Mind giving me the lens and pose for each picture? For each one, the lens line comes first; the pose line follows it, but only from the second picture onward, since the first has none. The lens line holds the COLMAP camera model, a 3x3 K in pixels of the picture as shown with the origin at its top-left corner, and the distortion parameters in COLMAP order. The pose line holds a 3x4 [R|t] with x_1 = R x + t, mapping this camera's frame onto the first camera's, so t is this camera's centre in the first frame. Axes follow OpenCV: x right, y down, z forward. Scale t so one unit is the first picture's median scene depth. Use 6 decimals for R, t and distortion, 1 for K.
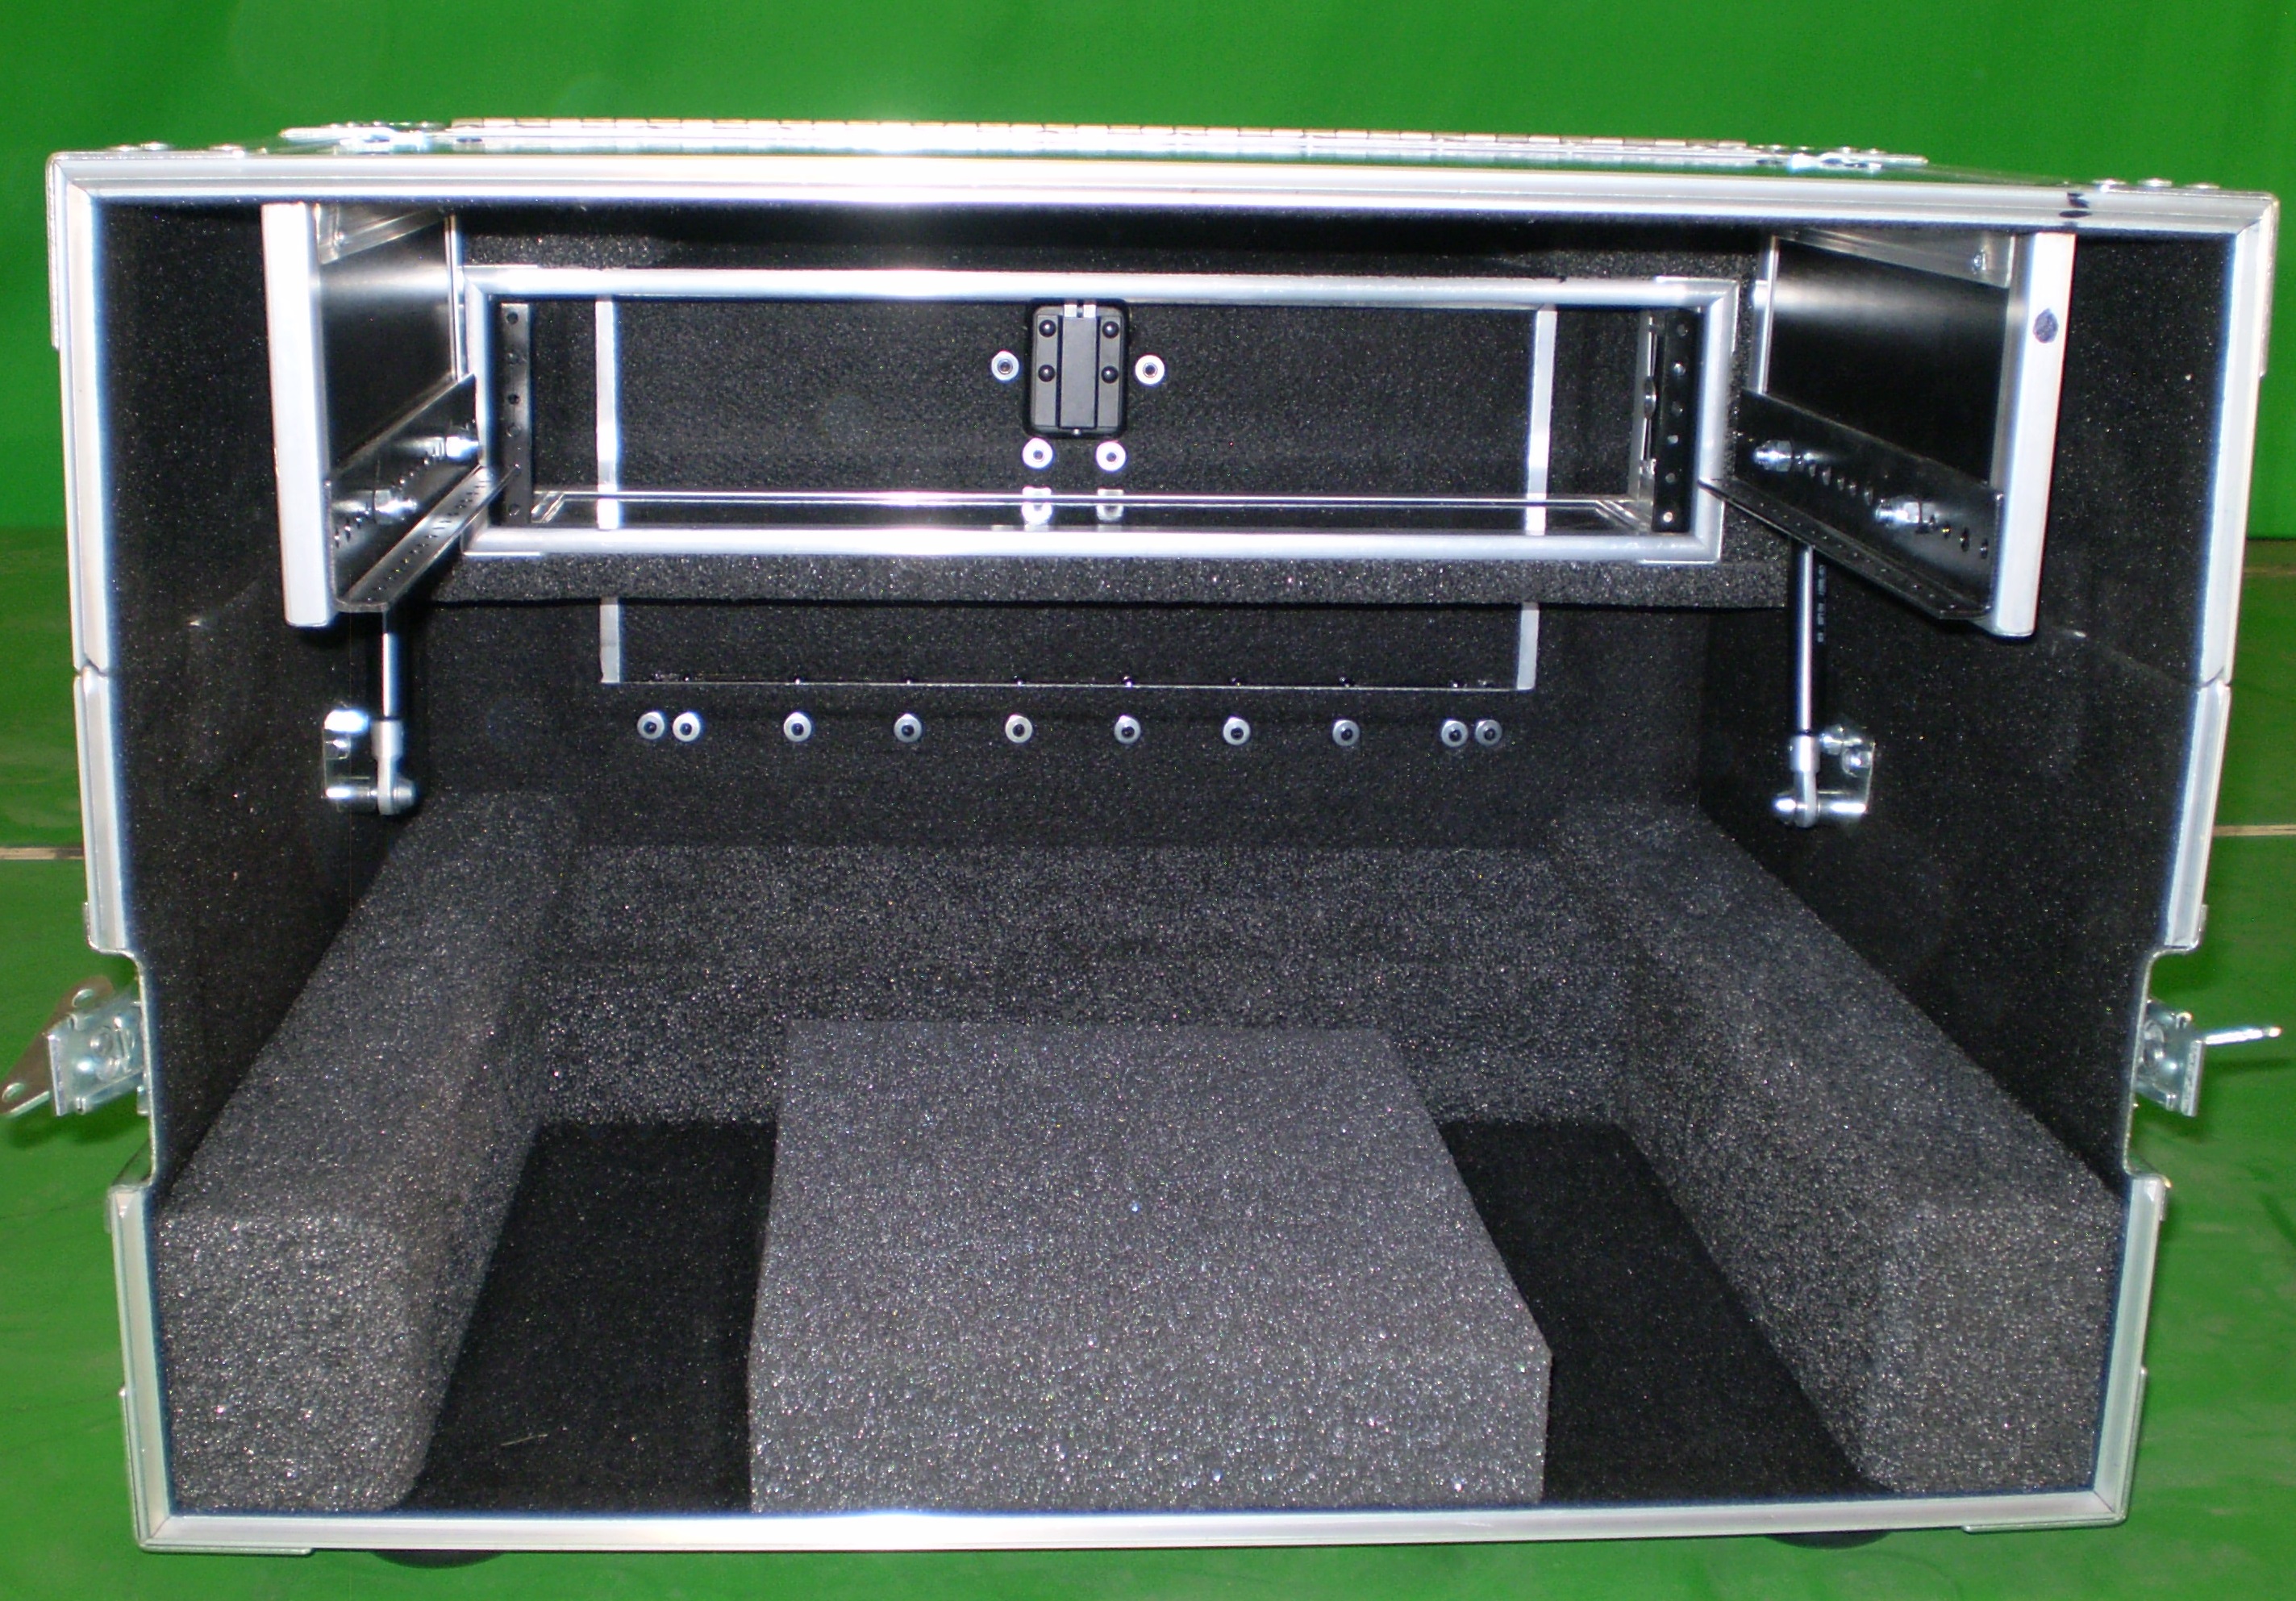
lens RADIAL K [[2716.7, 0, 1048.4], [0, 2716.7, 696.9], [0, 0, 1]] dist [-0.053427, -0.192056]
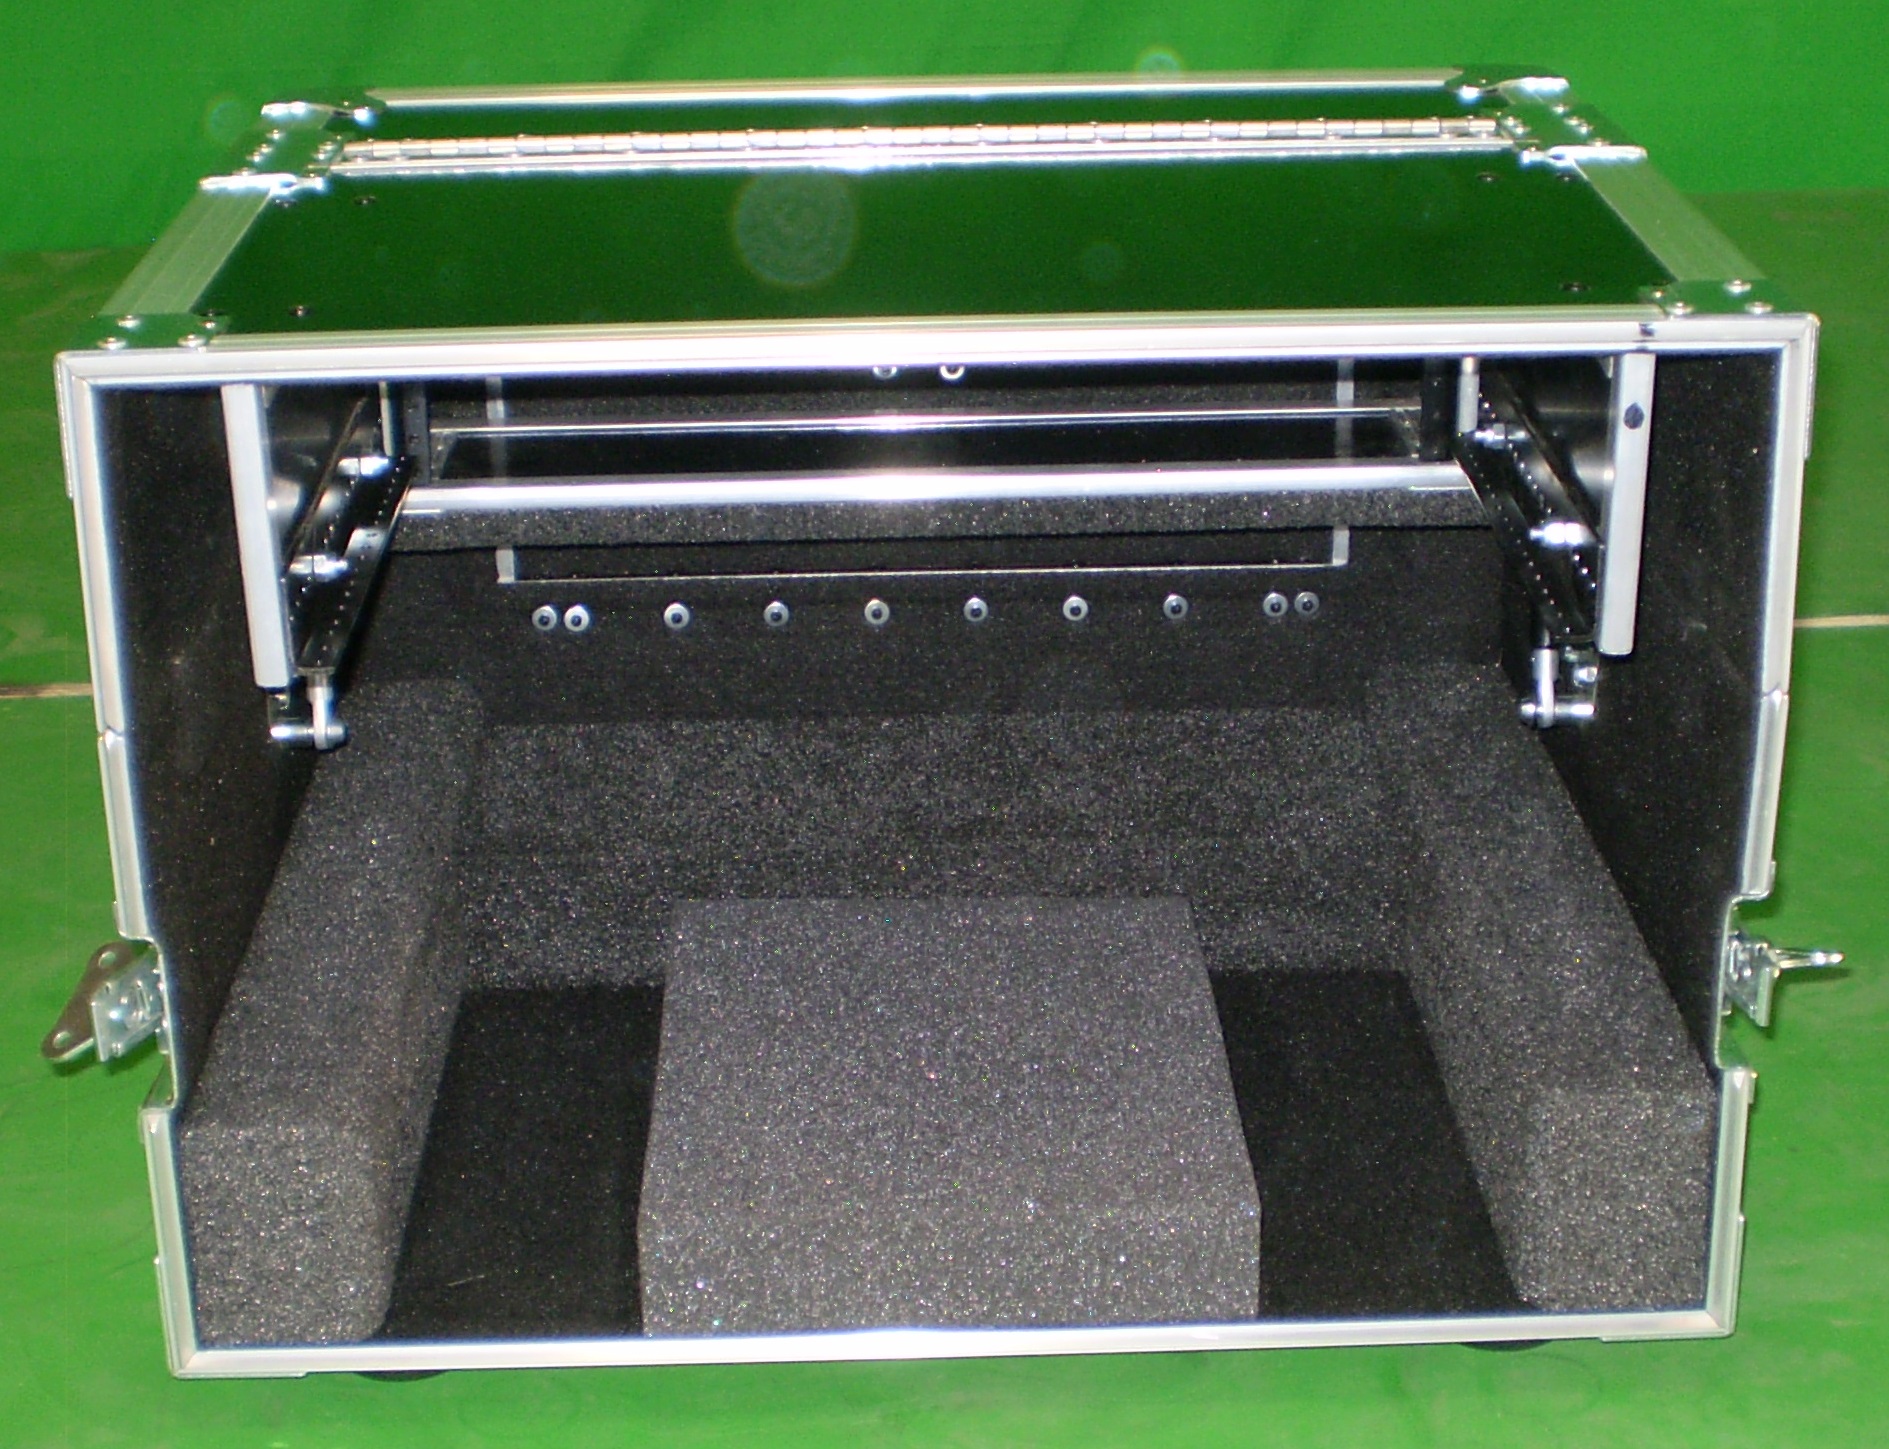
lens RADIAL K [[3373.1, 0, 944.5], [0, 3373.1, 724.5], [0, 0, 1]] dist [-0.061032, -0.206410]
pose [[0.999155, -0.021581, -0.034978, 0.093098], [0.026626, 0.988193, 0.150883, -0.218943], [0.031309, -0.151687, 0.987933, -0.526022]]
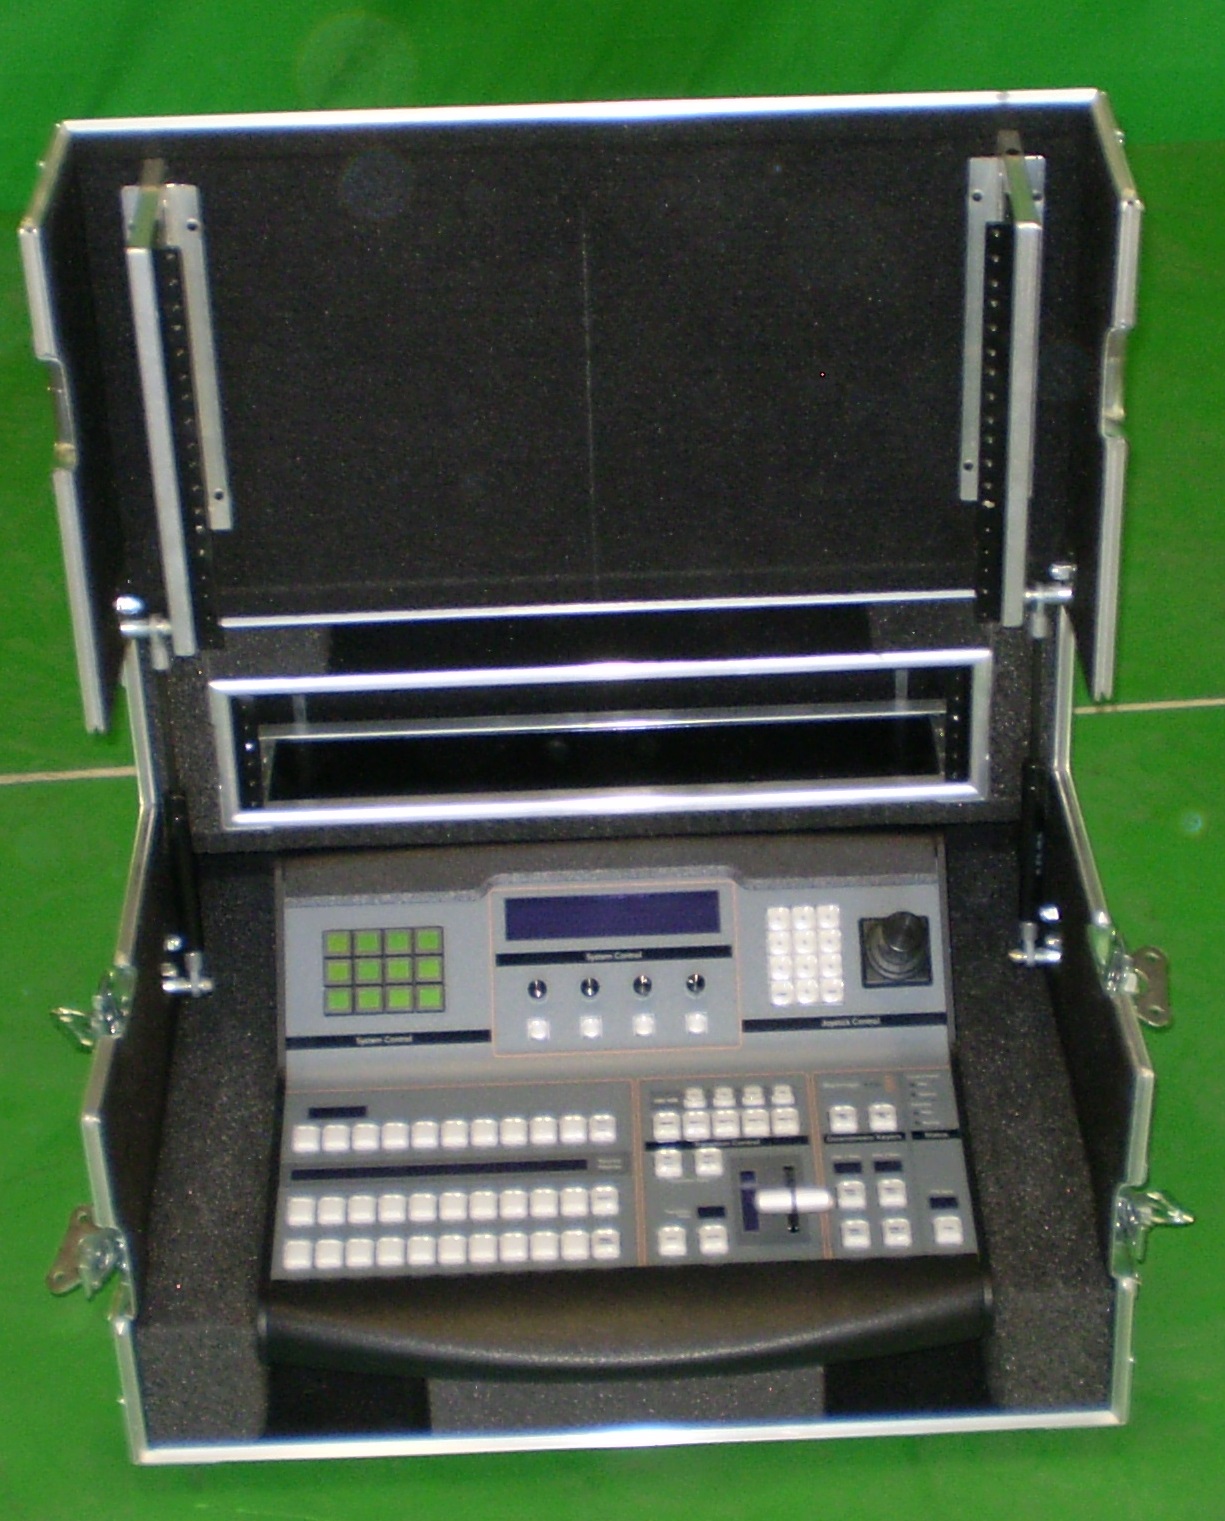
lens RADIAL K [[3240.3, 0, 655.0], [0, 3240.3, 758.6], [0, 0, 1]] dist [0.006507, 0.003345]
pose [[0.999096, -0.027217, -0.032651, 0.145117], [0.036625, 0.941061, 0.336247, -0.955855], [0.021575, -0.337139, 0.941208, -1.086427]]
